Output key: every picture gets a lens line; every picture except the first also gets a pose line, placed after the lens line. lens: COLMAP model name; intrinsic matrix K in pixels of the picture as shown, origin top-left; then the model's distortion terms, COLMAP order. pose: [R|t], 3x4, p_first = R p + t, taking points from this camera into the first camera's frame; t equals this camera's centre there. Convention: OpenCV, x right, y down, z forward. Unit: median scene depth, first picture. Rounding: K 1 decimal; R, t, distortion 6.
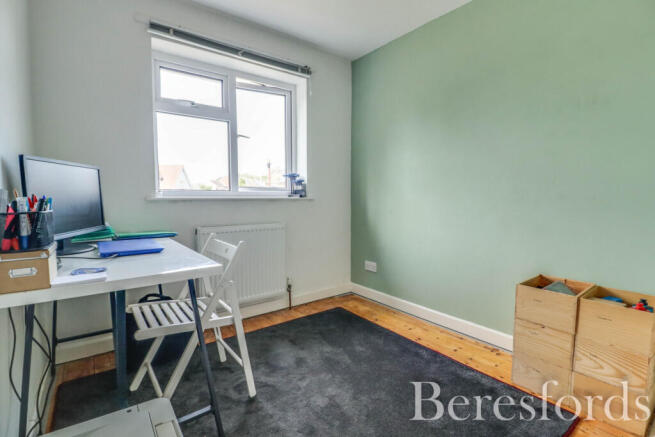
lens RADIAL K [[313.6, 0, 330.9], [0, 313.6, 219.7], [0, 0, 1]] dist [0.001512, -0.013668]
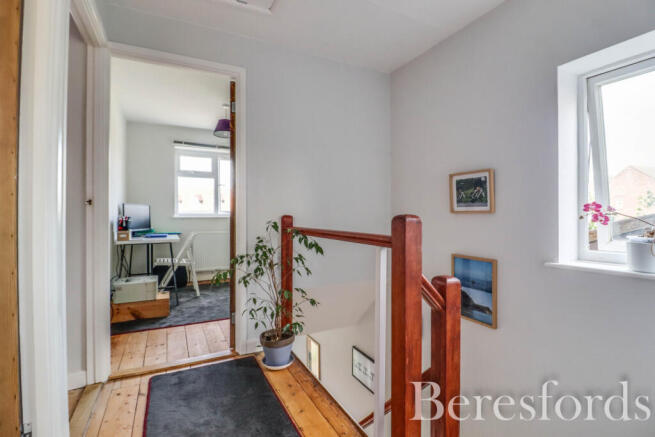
lens RADIAL K [[313.6, 0, 330.9], [0, 313.6, 219.7], [0, 0, 1]] dist [0.001512, -0.013668]
pose [[0.984673, 0.003621, -0.174374, 1.047048], [-0.014149, 0.998147, -0.059173, 0.074454], [0.173836, 0.060733, 0.982900, -1.121436]]
